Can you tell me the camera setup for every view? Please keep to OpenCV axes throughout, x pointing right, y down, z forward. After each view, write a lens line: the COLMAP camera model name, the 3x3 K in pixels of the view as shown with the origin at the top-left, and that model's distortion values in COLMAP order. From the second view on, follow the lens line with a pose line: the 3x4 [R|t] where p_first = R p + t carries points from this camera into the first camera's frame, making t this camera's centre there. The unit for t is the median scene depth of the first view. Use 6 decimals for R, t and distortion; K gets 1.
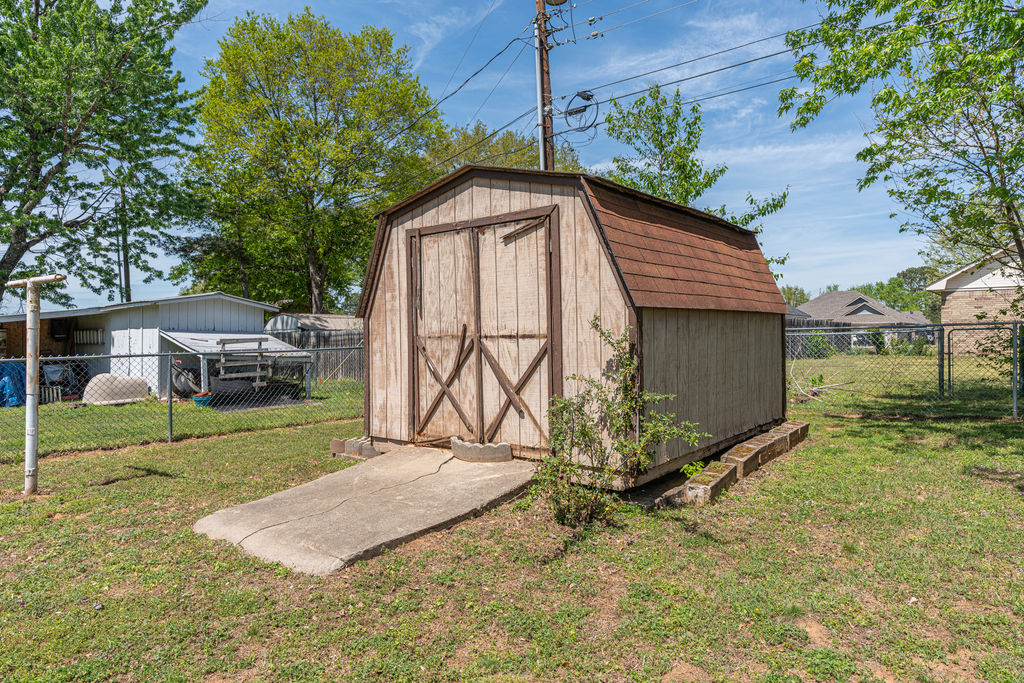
lens RADIAL K [[650.4, 0, 512.0], [0, 650.4, 341.5], [0, 0, 1]] dist [0.002290, 0.001318]
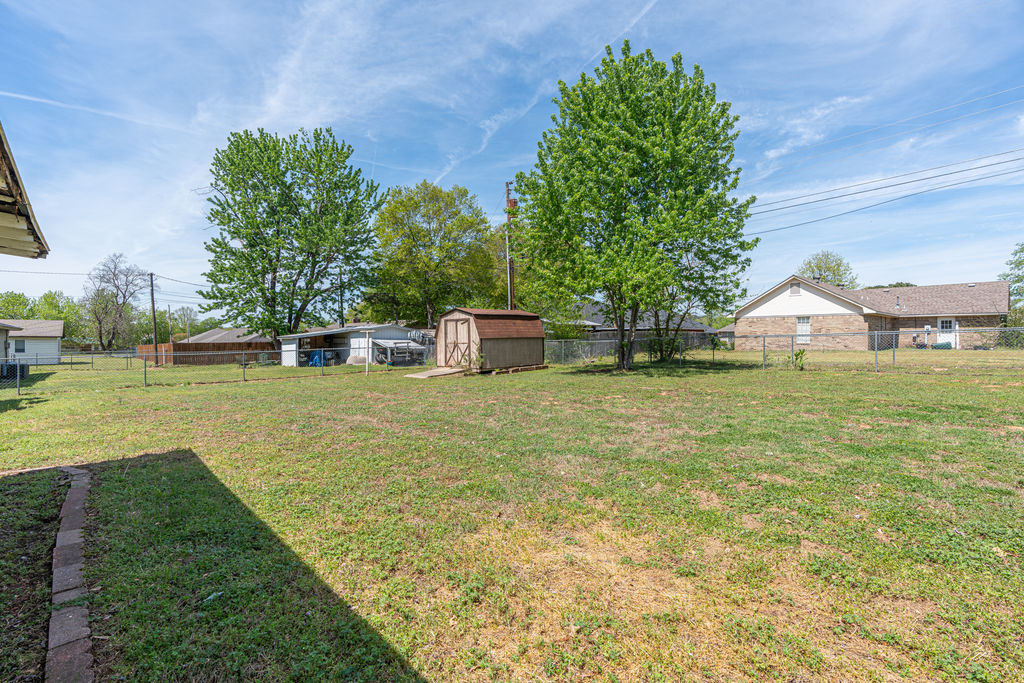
lens RADIAL K [[467.8, 0, 512.0], [0, 467.8, 341.5], [0, 0, 1]] dist [0.000182, 0.000002]
pose [[0.992078, 0.002891, -0.125594, 0.729378], [-0.002872, 0.999996, 0.000332, -0.021507], [0.125594, 0.000031, 0.992082, -2.210460]]
